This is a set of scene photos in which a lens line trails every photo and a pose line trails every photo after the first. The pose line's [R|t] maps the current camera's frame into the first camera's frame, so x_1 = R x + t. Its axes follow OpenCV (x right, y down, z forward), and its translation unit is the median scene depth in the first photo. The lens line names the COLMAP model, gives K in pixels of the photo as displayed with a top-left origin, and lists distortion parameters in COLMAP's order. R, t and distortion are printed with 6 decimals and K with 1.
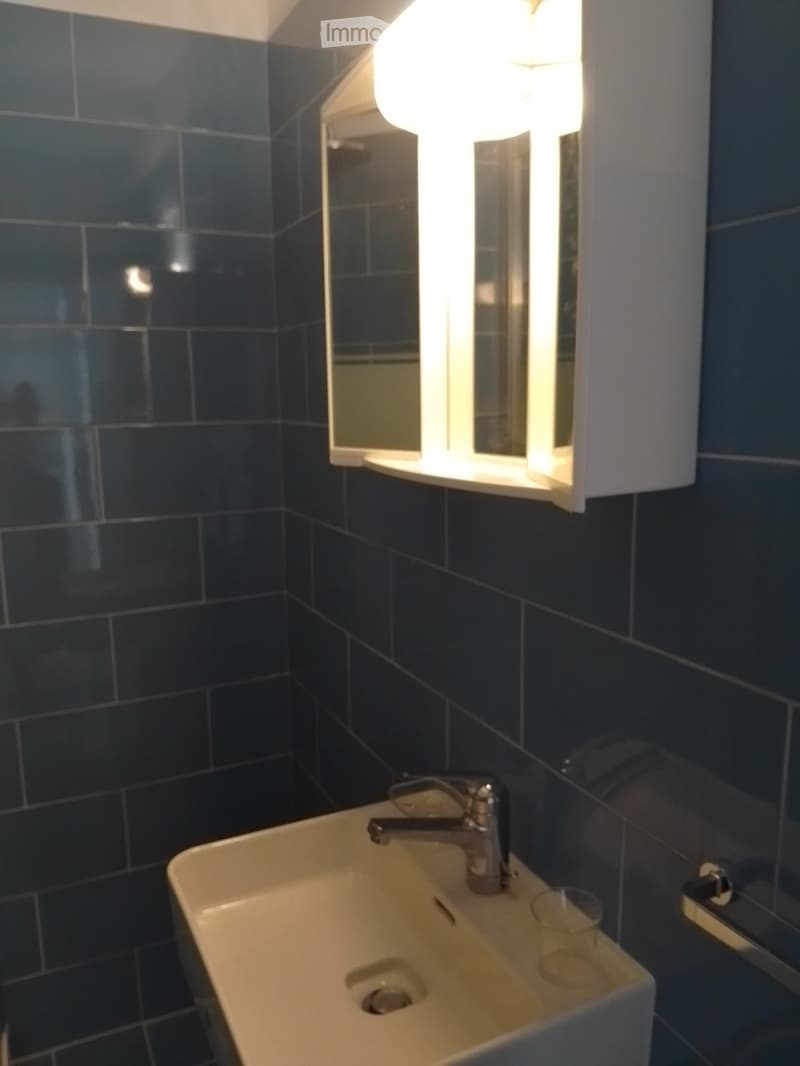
lens RADIAL K [[829.9, 0, 409.5], [0, 829.9, 535.7], [0, 0, 1]] dist [0.026552, -0.082014]
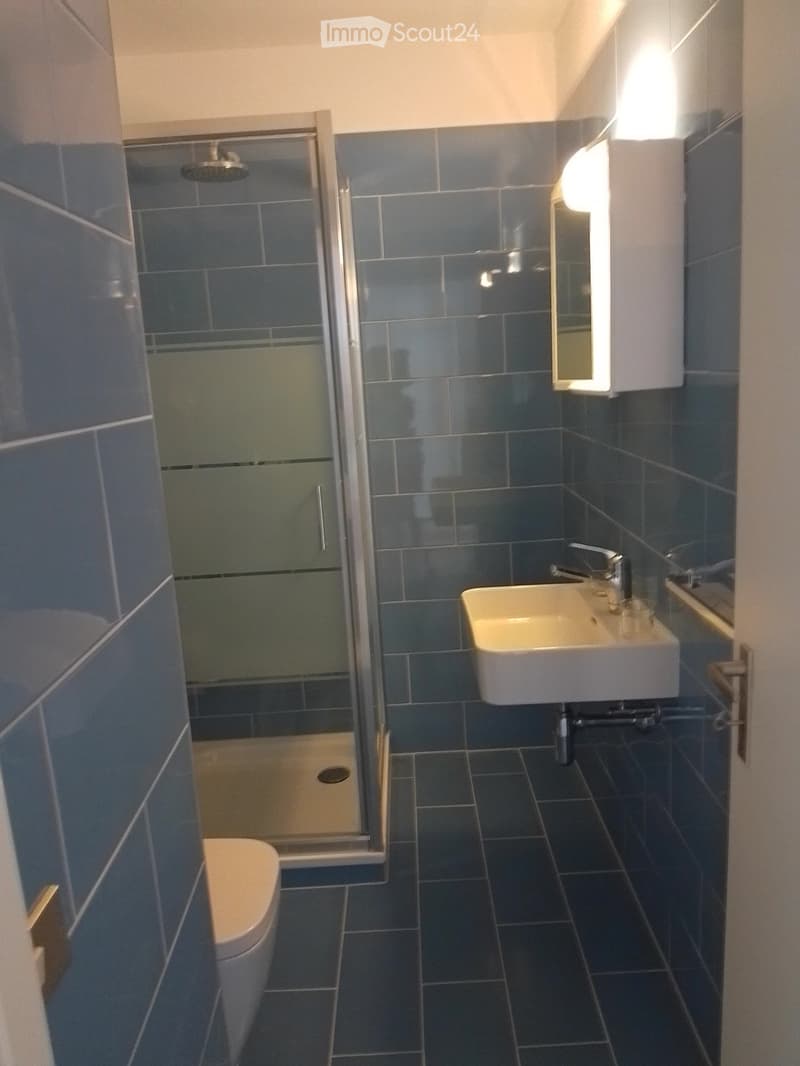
lens RADIAL K [[829.9, 0, 403.7], [0, 829.9, 538.5], [0, 0, 1]] dist [0.026552, -0.082014]
pose [[0.895113, 0.045869, -0.443474, 0.427391], [-0.025118, 0.998302, 0.052556, 0.149011], [0.445131, -0.035904, 0.894745, -0.782538]]
